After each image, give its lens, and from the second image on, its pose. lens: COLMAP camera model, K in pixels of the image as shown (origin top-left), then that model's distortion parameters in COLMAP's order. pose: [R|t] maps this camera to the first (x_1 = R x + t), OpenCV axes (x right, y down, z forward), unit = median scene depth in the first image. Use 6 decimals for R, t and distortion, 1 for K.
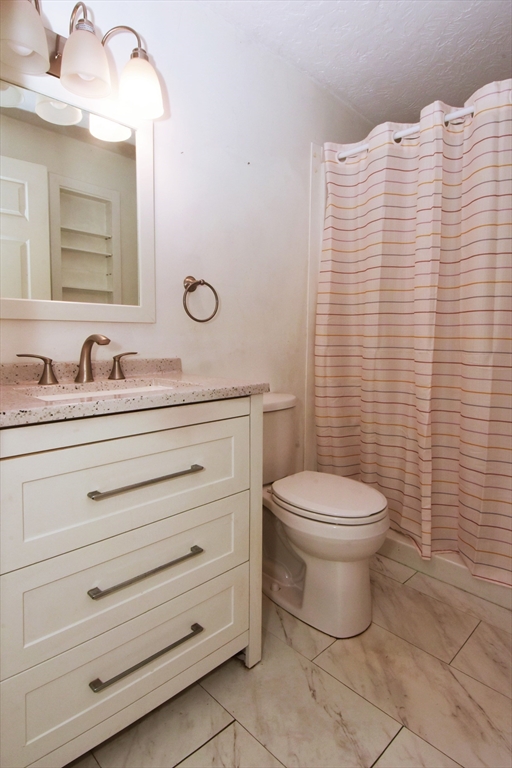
lens RADIAL K [[418.3, 0, 256.0], [0, 418.3, 384.0], [0, 0, 1]] dist [0.005554, -0.015127]
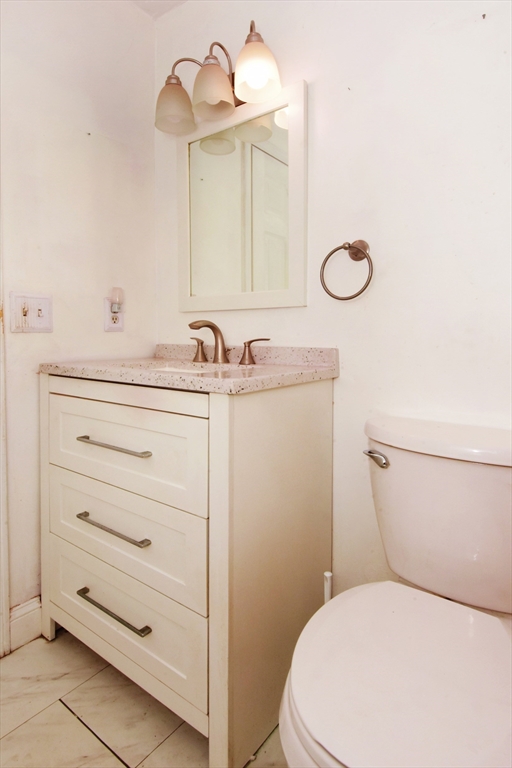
lens RADIAL K [[433.8, 0, 255.2], [0, 433.8, 342.2], [0, 0, 1]] dist [0.020155, -0.021730]
pose [[0.130318, 0.013172, -0.991385, 0.775255], [-0.110944, 0.993826, -0.001380, -0.071886], [0.985245, 0.110168, 0.130975, 0.964584]]
